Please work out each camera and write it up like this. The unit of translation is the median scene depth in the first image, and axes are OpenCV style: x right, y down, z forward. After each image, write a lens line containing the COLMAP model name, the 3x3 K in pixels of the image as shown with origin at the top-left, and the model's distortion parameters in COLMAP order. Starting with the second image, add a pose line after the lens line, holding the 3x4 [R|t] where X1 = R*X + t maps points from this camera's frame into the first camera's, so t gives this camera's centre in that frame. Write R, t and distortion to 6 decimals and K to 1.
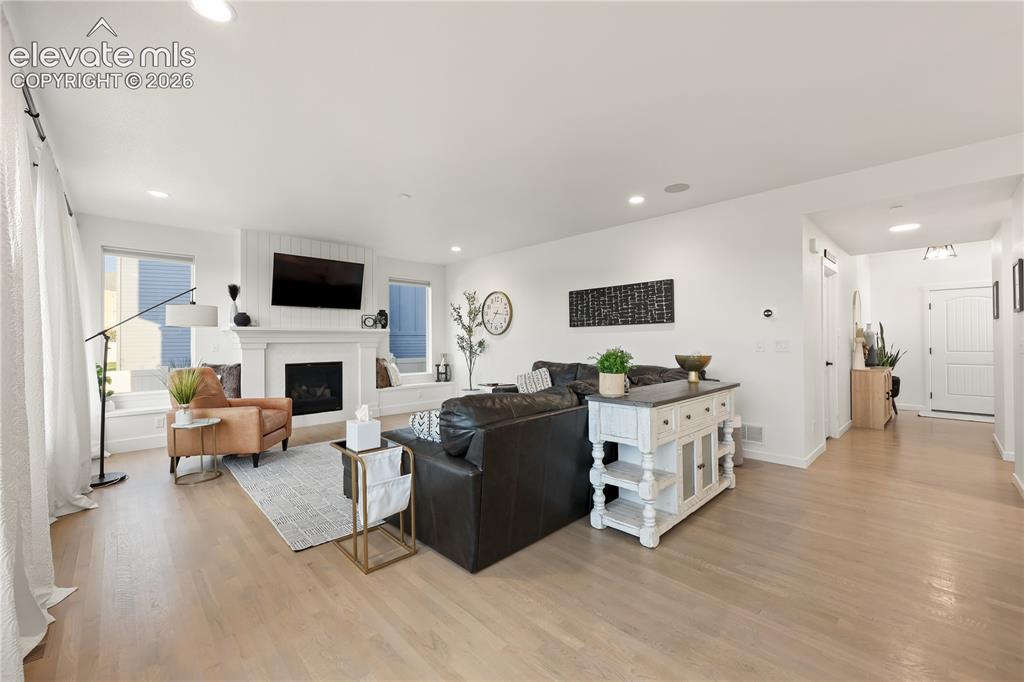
lens RADIAL K [[412.8, 0, 516.5], [0, 412.8, 339.5], [0, 0, 1]] dist [0.001681, 0.000027]
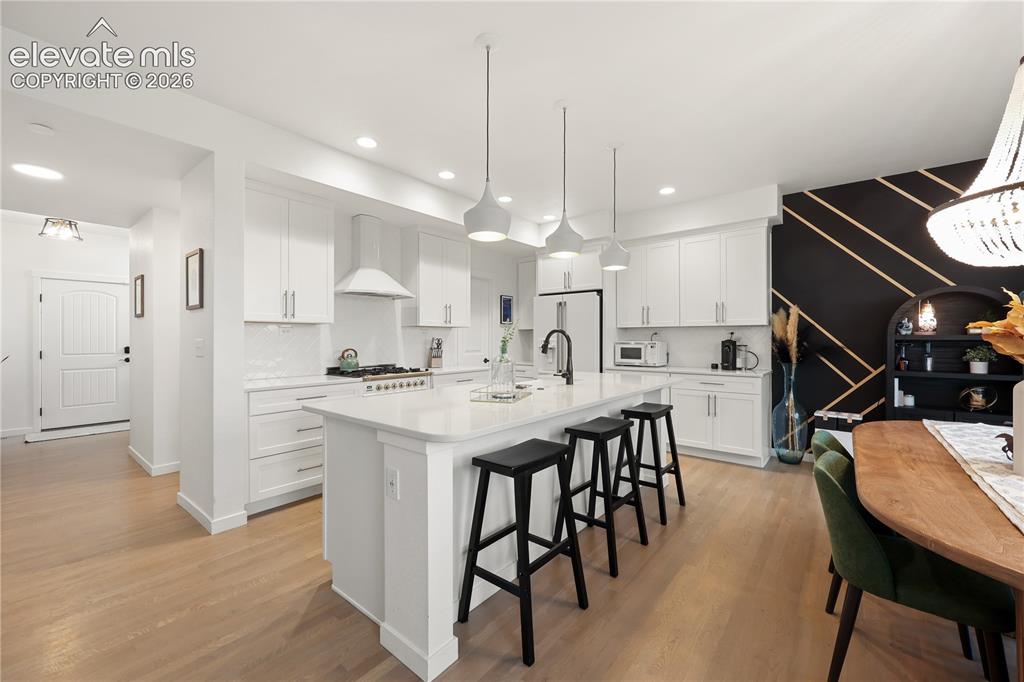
lens RADIAL K [[412.8, 0, 513.6], [0, 412.8, 337.5], [0, 0, 1]] dist [0.001681, 0.000027]
pose [[-0.112330, 0.007992, 0.993639, 0.159924], [-0.000647, 0.999967, -0.008116, 0.000451], [-0.993671, -0.001555, -0.112321, 0.259510]]
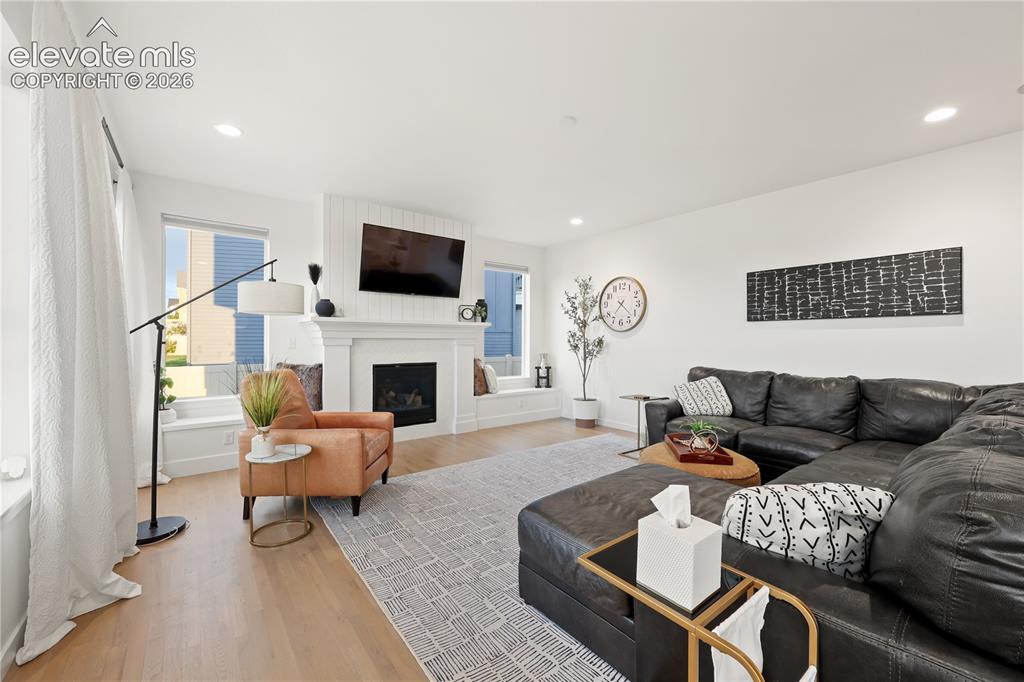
lens RADIAL K [[412.8, 0, 515.3], [0, 412.8, 344.2], [0, 0, 1]] dist [0.001681, 0.000027]
pose [[0.994753, 0.013759, -0.101376, -0.225392], [-0.012241, 0.999804, 0.015581, 0.003942], [0.101571, -0.014258, 0.994726, 0.255341]]
